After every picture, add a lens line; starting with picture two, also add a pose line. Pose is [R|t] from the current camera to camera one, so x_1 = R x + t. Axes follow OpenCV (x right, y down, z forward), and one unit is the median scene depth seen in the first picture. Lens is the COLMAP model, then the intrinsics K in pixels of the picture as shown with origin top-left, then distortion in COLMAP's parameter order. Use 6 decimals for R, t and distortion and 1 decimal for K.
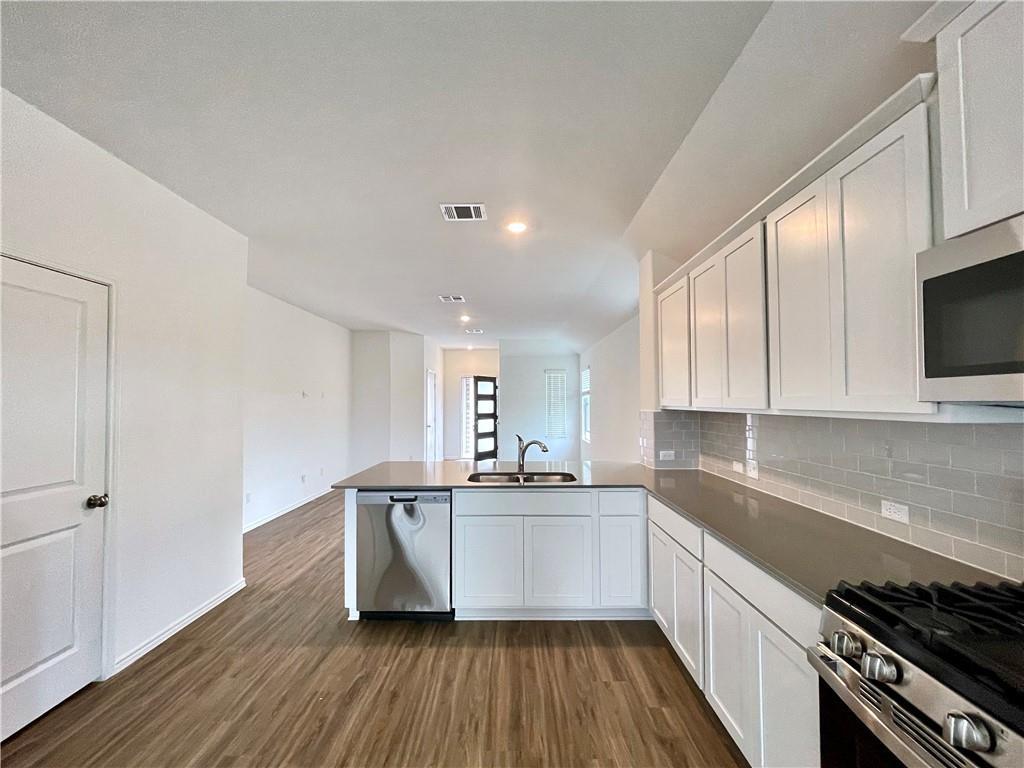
lens RADIAL K [[416.0, 0, 513.2], [0, 416.0, 389.1], [0, 0, 1]] dist [0.000458, -0.000061]
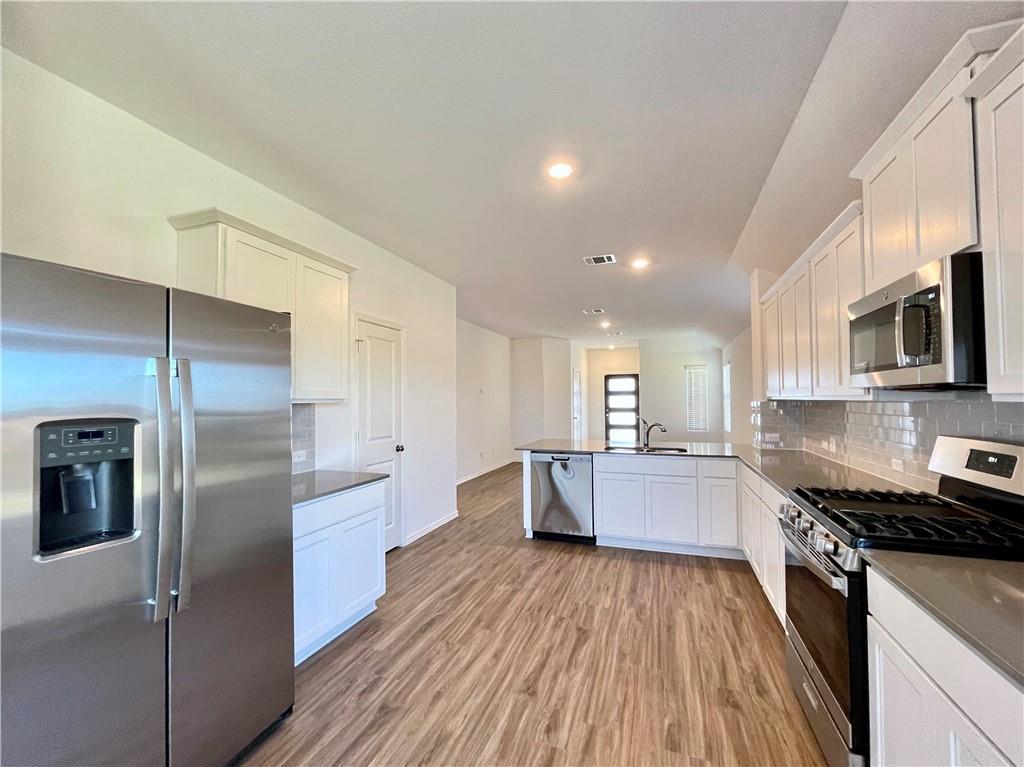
lens RADIAL K [[416.0, 0, 513.2], [0, 416.0, 388.6], [0, 0, 1]] dist [0.000458, -0.000061]
pose [[0.940545, -0.010675, -0.339501, 0.088649], [0.013136, 0.999901, 0.004954, 0.001504], [0.339415, -0.009119, 0.940593, -0.468429]]
